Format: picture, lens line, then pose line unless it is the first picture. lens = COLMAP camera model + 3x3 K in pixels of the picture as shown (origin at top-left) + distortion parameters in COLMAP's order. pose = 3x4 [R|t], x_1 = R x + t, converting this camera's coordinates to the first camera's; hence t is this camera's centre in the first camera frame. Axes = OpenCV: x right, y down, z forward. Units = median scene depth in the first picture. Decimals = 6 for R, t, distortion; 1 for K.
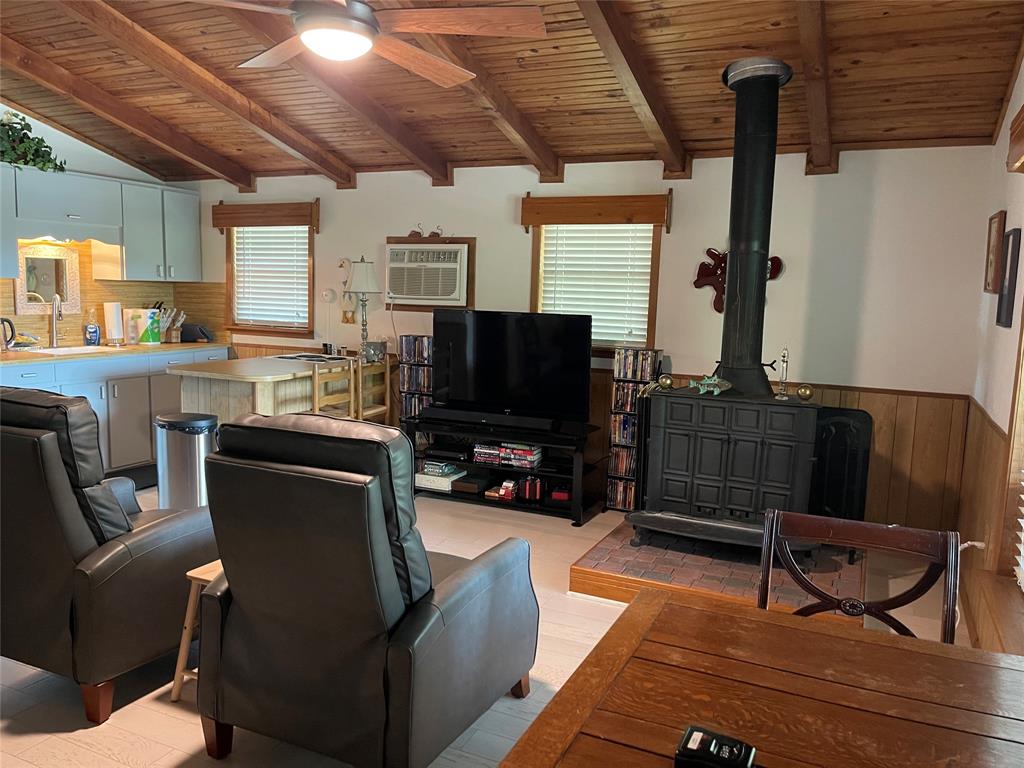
lens RADIAL K [[773.5, 0, 518.7], [0, 773.5, 390.3], [0, 0, 1]] dist [0.086381, -0.118770]
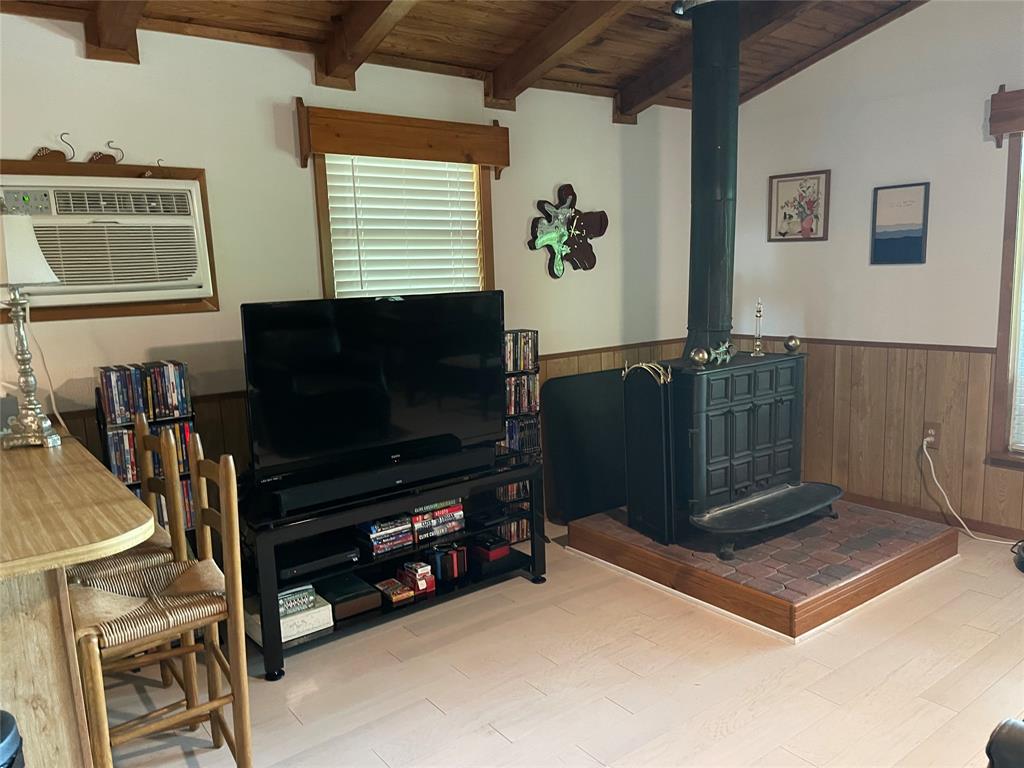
lens RADIAL K [[773.5, 0, 518.7], [0, 773.5, 390.3], [0, 0, 1]] dist [0.086381, -0.118770]
pose [[0.463138, -0.184915, 0.866781, -0.481847], [0.157162, 0.979628, 0.125015, -0.085042], [-0.872241, 0.078326, 0.482764, 0.593153]]
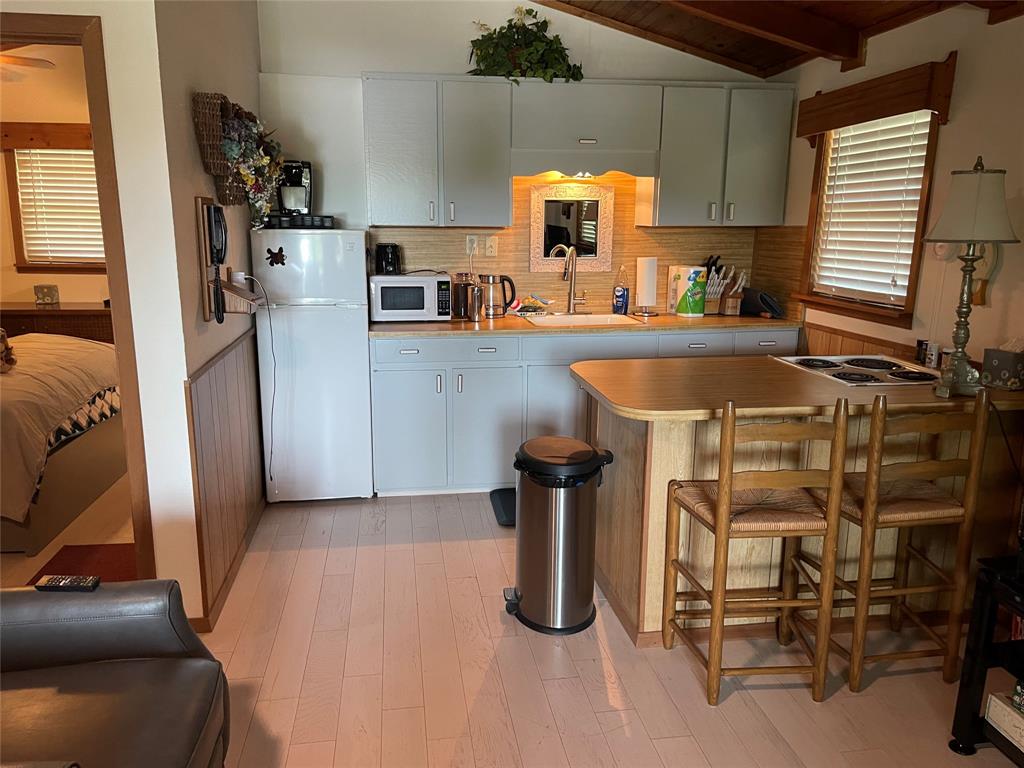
lens RADIAL K [[771.2, 0, 509.1], [0, 771.2, 389.5], [0, 0, 1]] dist [0.071765, -0.097132]
pose [[0.544349, 0.155382, -0.824342, 0.041127], [-0.099537, 0.987717, 0.120448, -0.074166], [0.832932, 0.016487, 0.553129, 0.570468]]
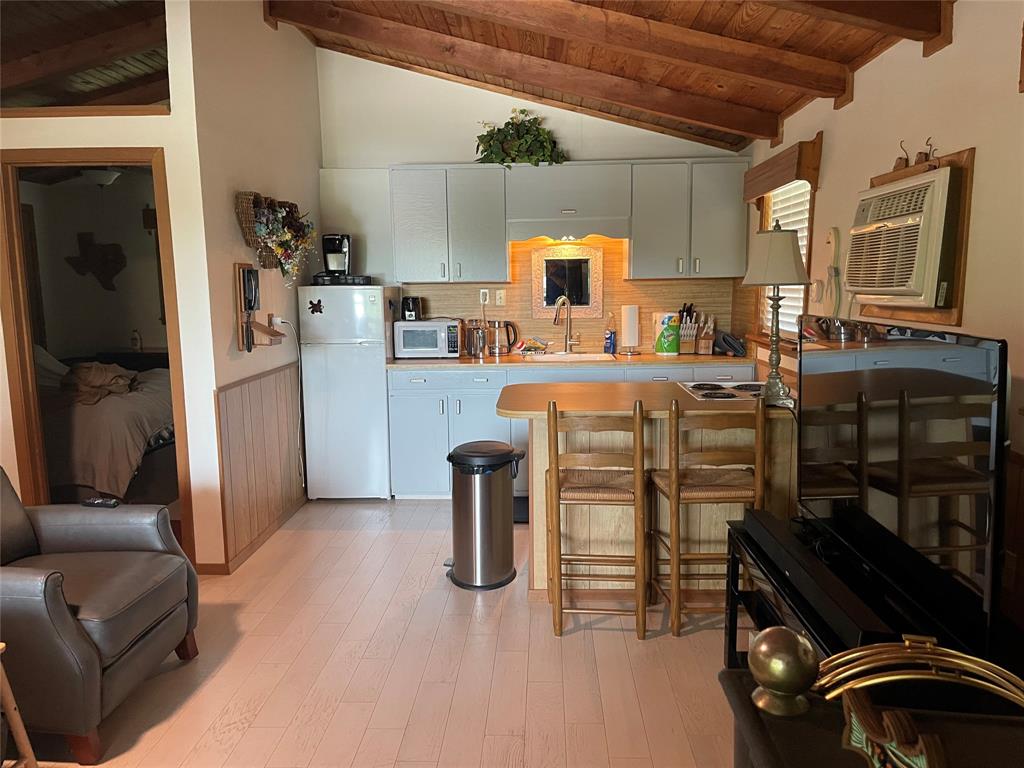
lens RADIAL K [[773.5, 0, 518.7], [0, 773.5, 390.3], [0, 0, 1]] dist [0.086381, -0.118770]
pose [[0.378909, 0.098238, -0.920205, 0.280471], [-0.097631, 0.993044, 0.065813, -0.073034], [0.920270, 0.064904, 0.385864, 0.653922]]
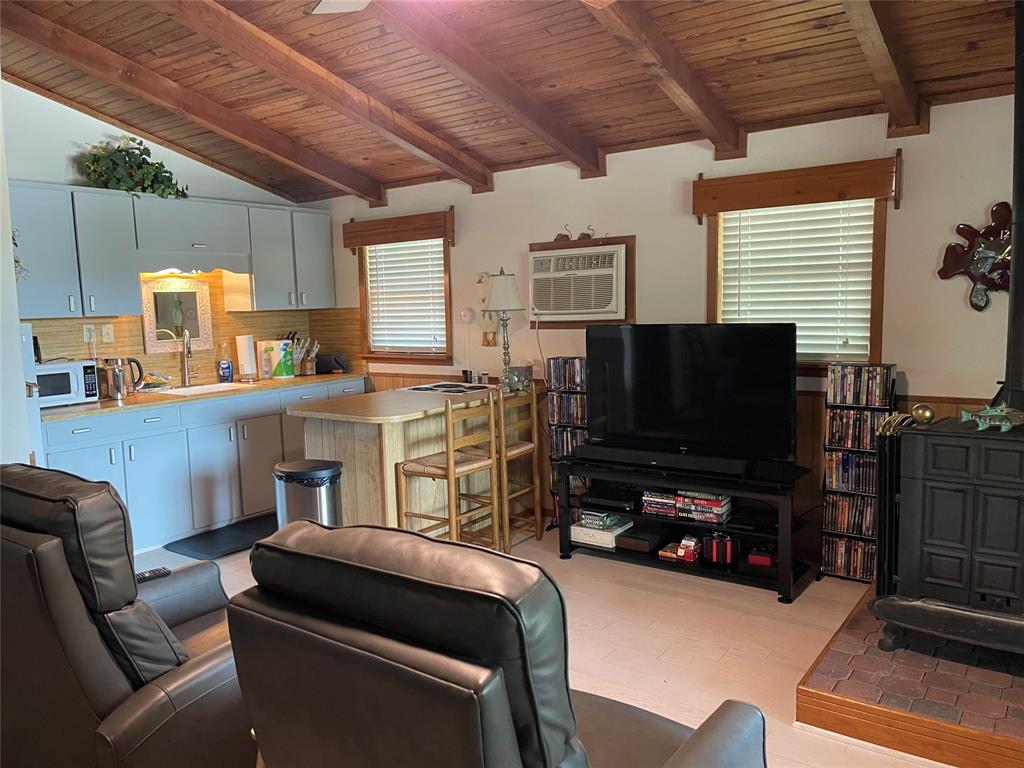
lens RADIAL K [[773.5, 0, 518.7], [0, 773.5, 390.3], [0, 0, 1]] dist [0.086381, -0.118770]
pose [[0.980349, -0.033845, -0.194348, -0.022795], [0.031249, 0.999377, -0.016408, -0.024745], [0.194782, 0.010012, 0.980795, 0.180233]]
